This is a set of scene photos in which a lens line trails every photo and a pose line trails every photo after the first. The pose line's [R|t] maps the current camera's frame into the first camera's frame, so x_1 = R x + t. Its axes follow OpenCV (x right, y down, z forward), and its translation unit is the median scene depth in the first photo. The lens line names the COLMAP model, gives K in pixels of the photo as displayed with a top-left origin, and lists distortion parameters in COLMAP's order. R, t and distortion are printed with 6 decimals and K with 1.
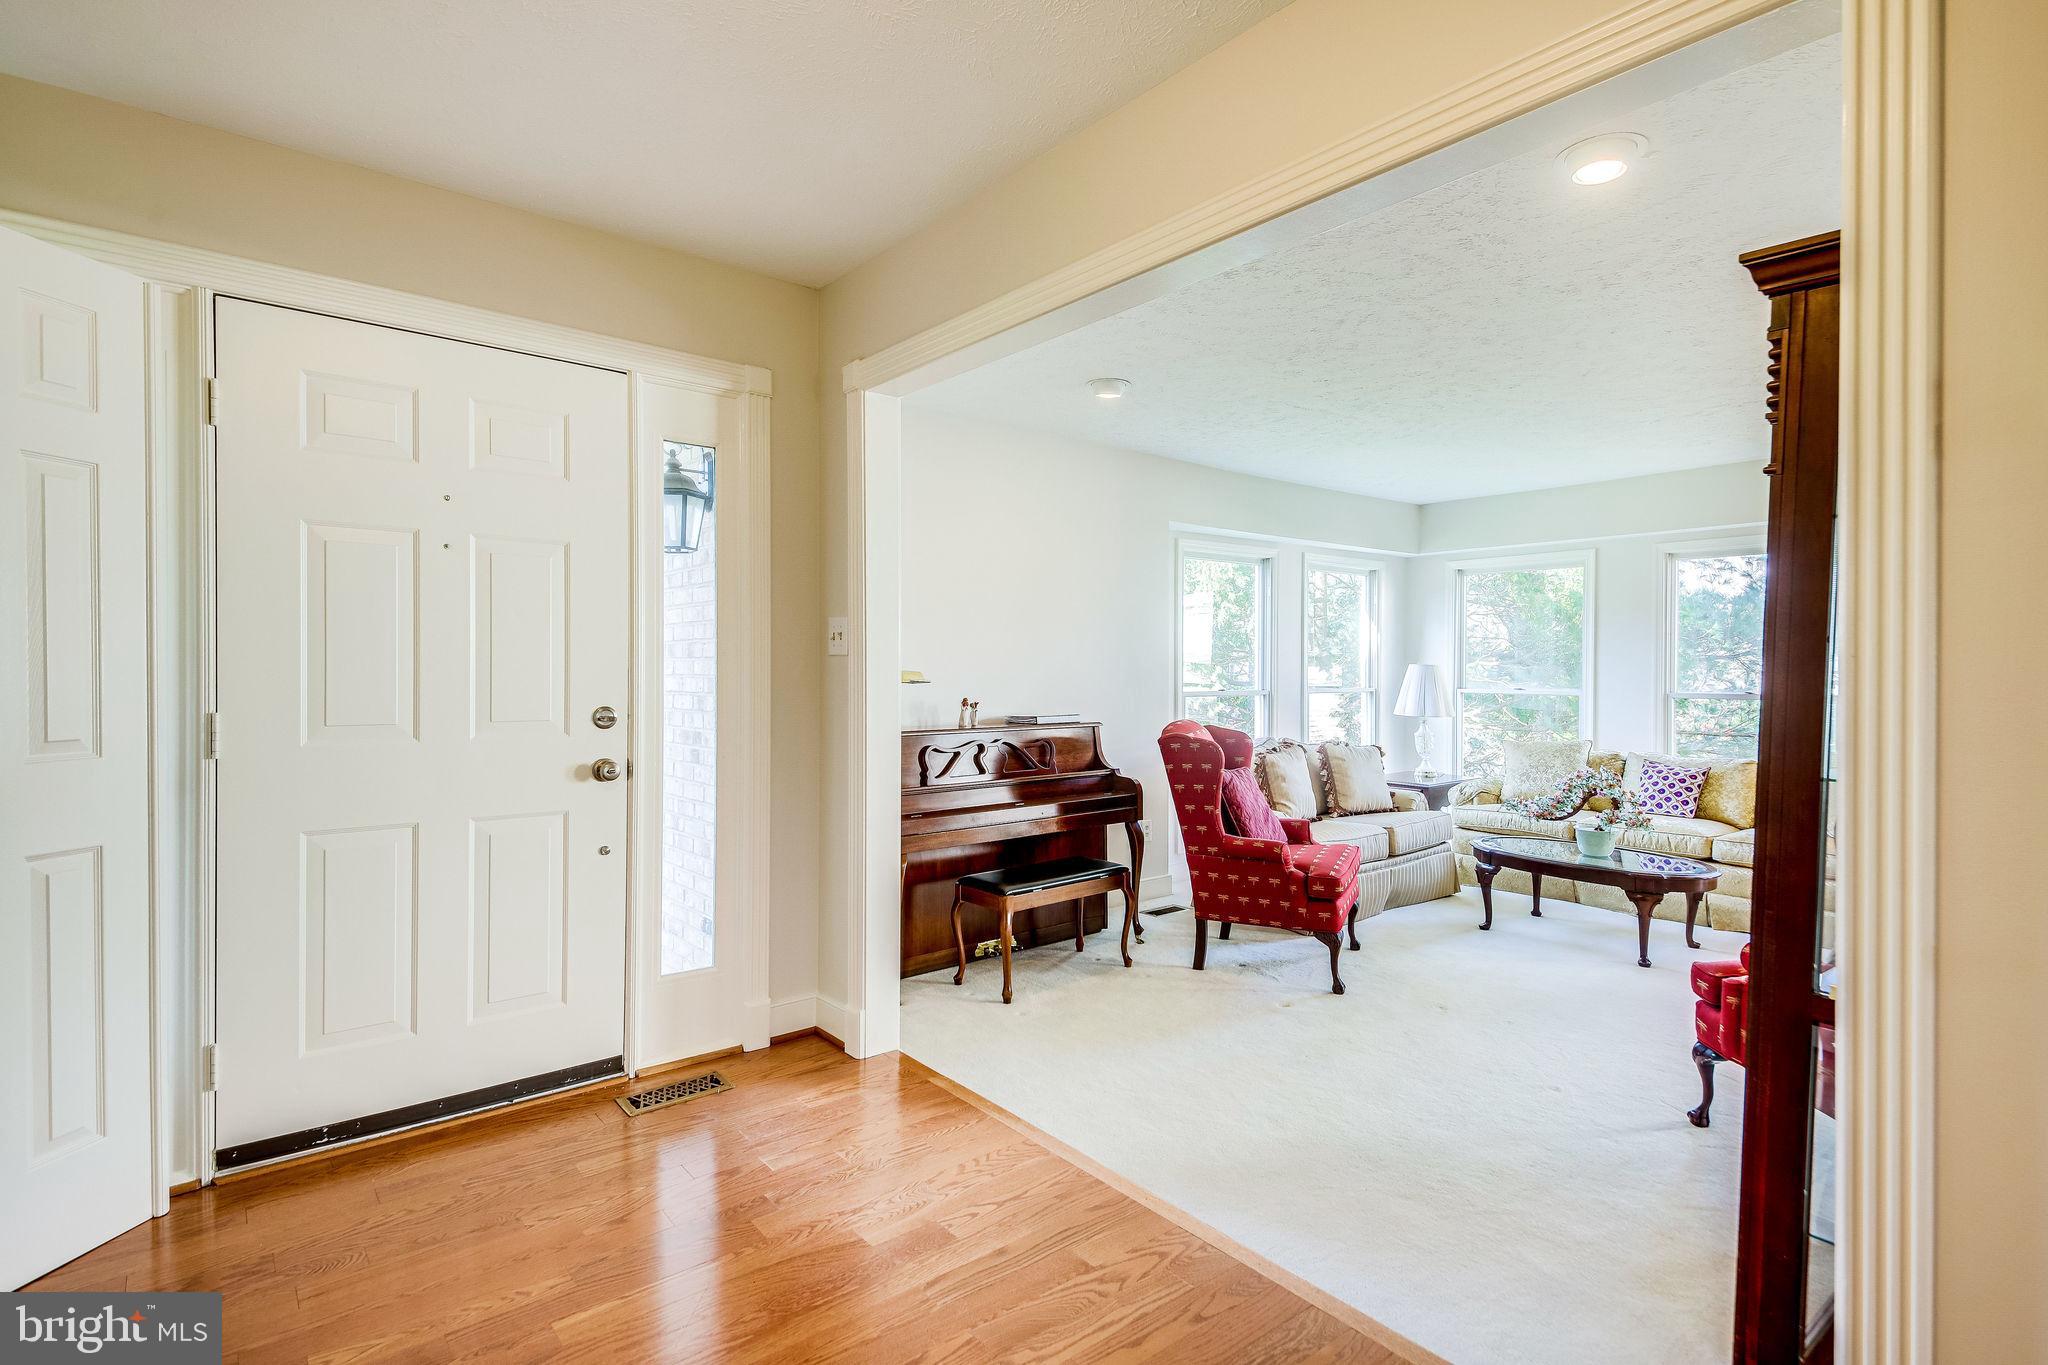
lens RADIAL K [[986.9, 0, 1024.0], [0, 986.9, 682.5], [0, 0, 1]] dist [0.011945, -0.001213]
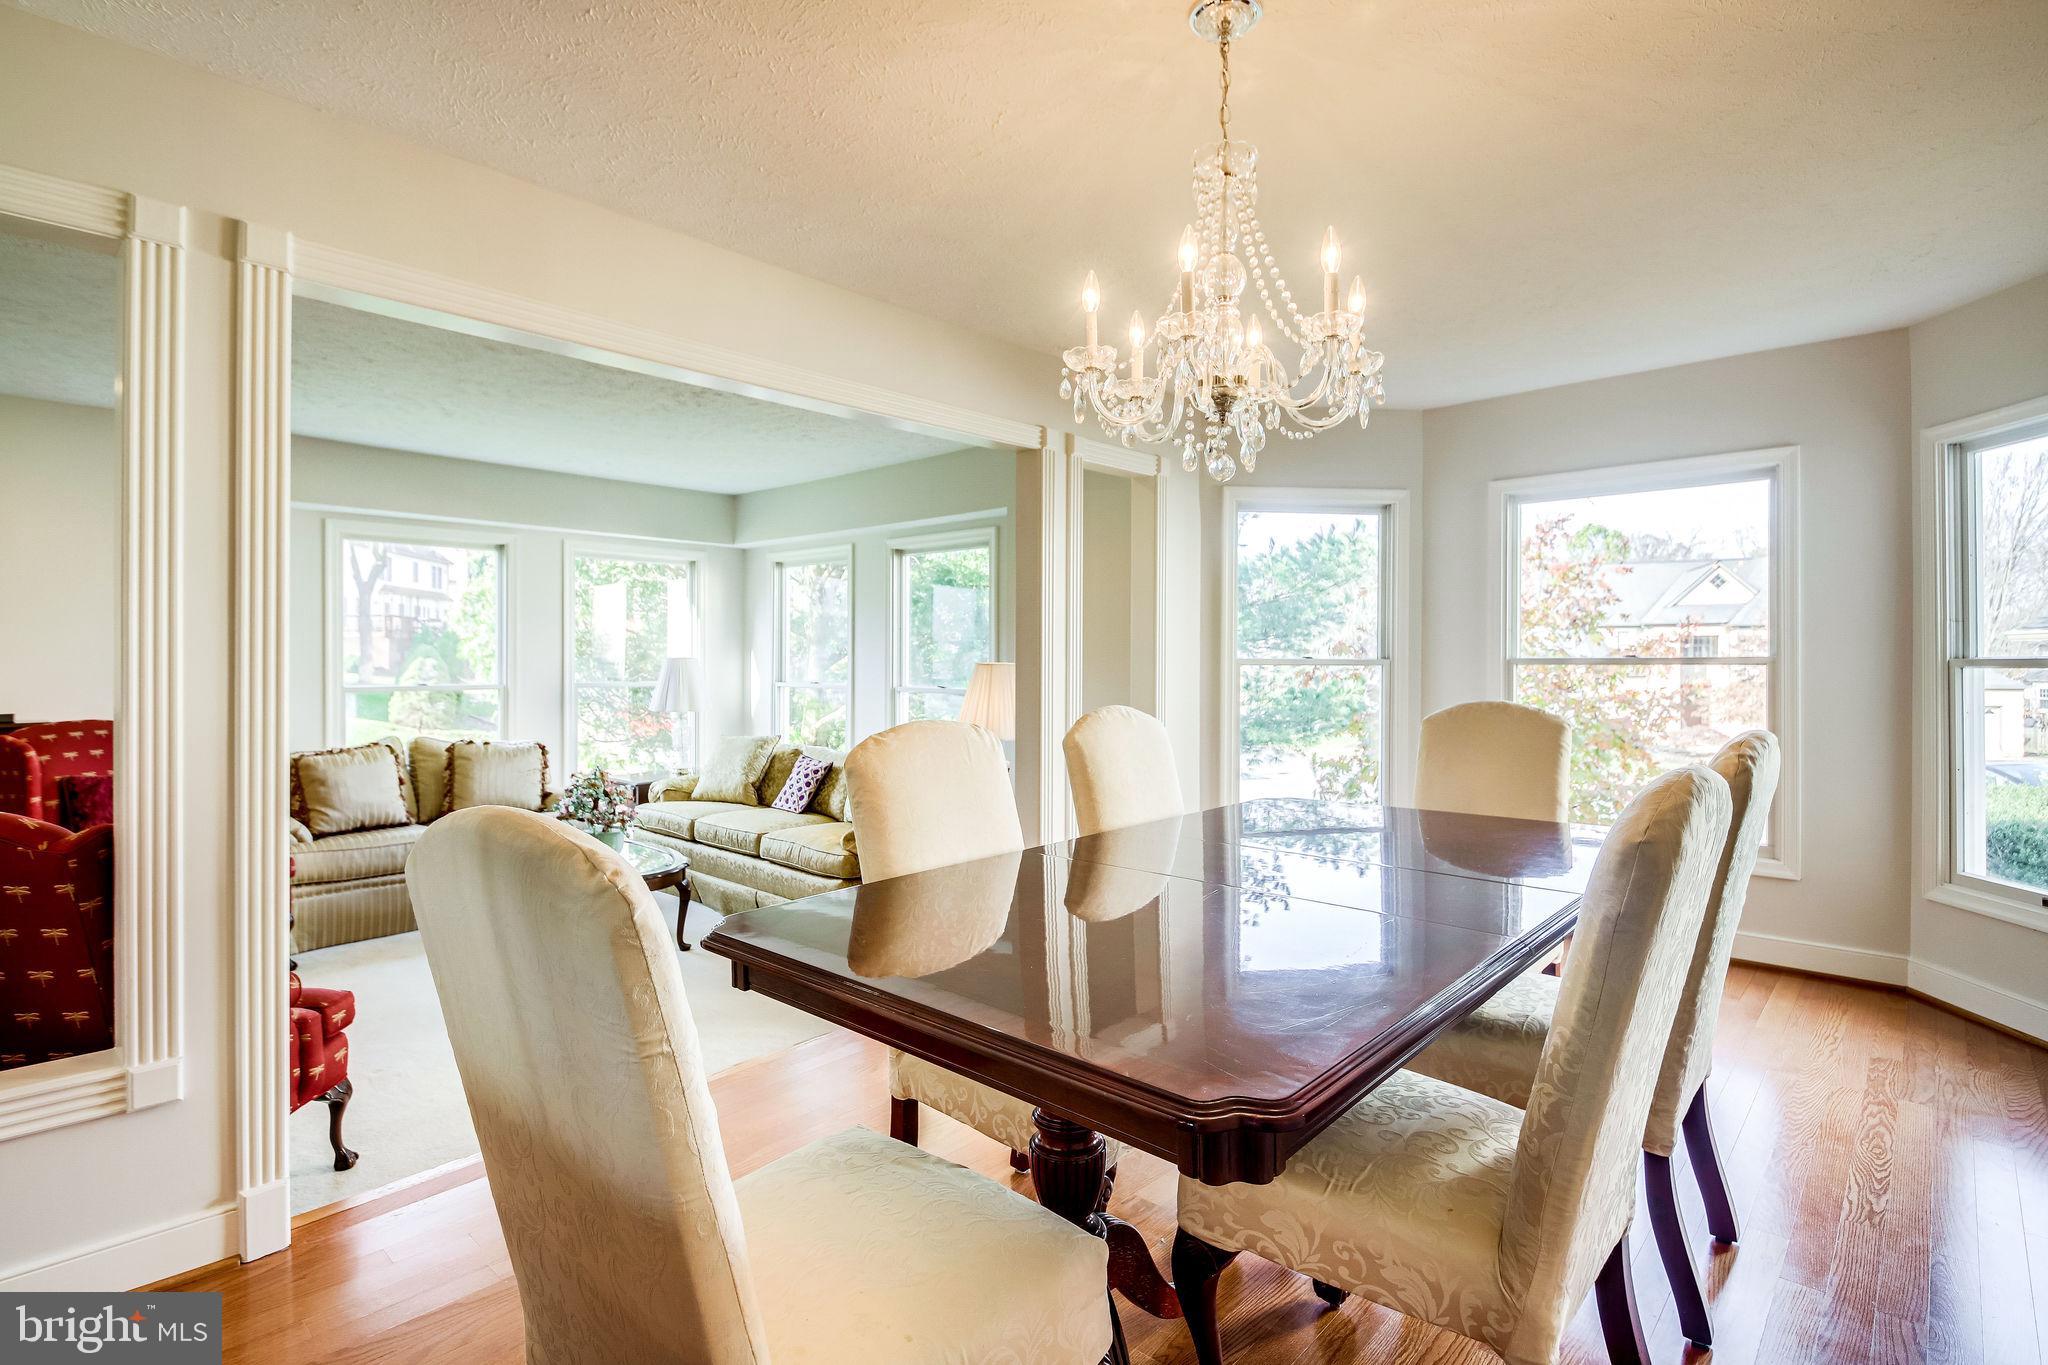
lens RADIAL K [[986.9, 0, 1024.0], [0, 986.9, 682.5], [0, 0, 1]] dist [0.011945, -0.001213]
pose [[0.988157, -0.003953, 0.153394, 0.692640], [0.003045, 0.999976, 0.006157, 0.000909], [-0.153415, -0.005617, 0.988146, -0.006842]]
